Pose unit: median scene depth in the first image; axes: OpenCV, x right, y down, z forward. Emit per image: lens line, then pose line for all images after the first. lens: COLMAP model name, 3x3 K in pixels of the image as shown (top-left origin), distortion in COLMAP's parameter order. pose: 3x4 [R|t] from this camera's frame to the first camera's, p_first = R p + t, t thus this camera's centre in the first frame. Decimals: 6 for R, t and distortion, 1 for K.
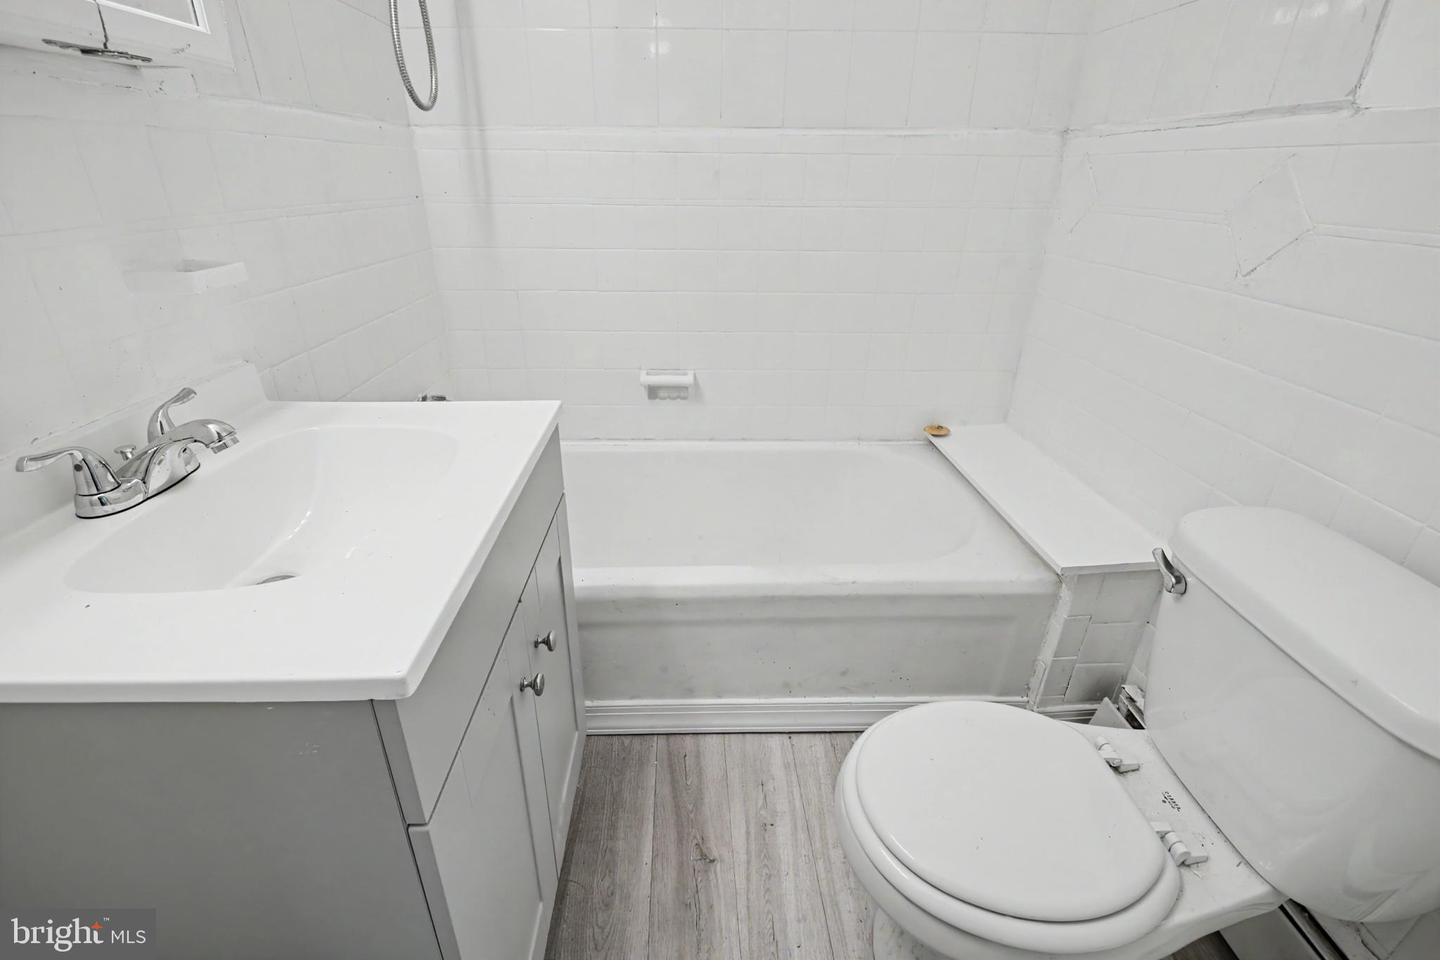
lens RADIAL K [[643.6, 0, 714.7], [0, 643.6, 445.9], [0, 0, 1]] dist [0.002100, -0.011749]
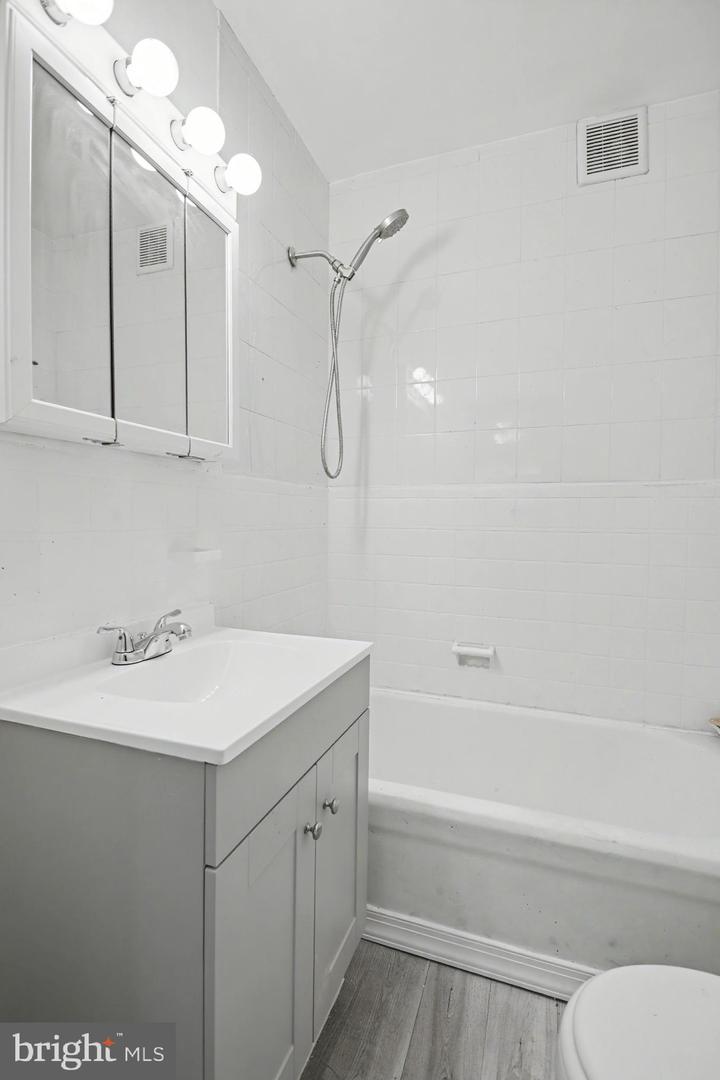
lens RADIAL K [[496.6, 0, 381.1], [0, 496.6, 497.4], [0, 0, 1]] dist [0.001386, -0.008680]
pose [[0.941924, -0.018064, -0.335339, 0.156878], [-0.126529, 0.905876, -0.404202, 0.080499], [0.311077, 0.423158, 0.850981, -0.134861]]
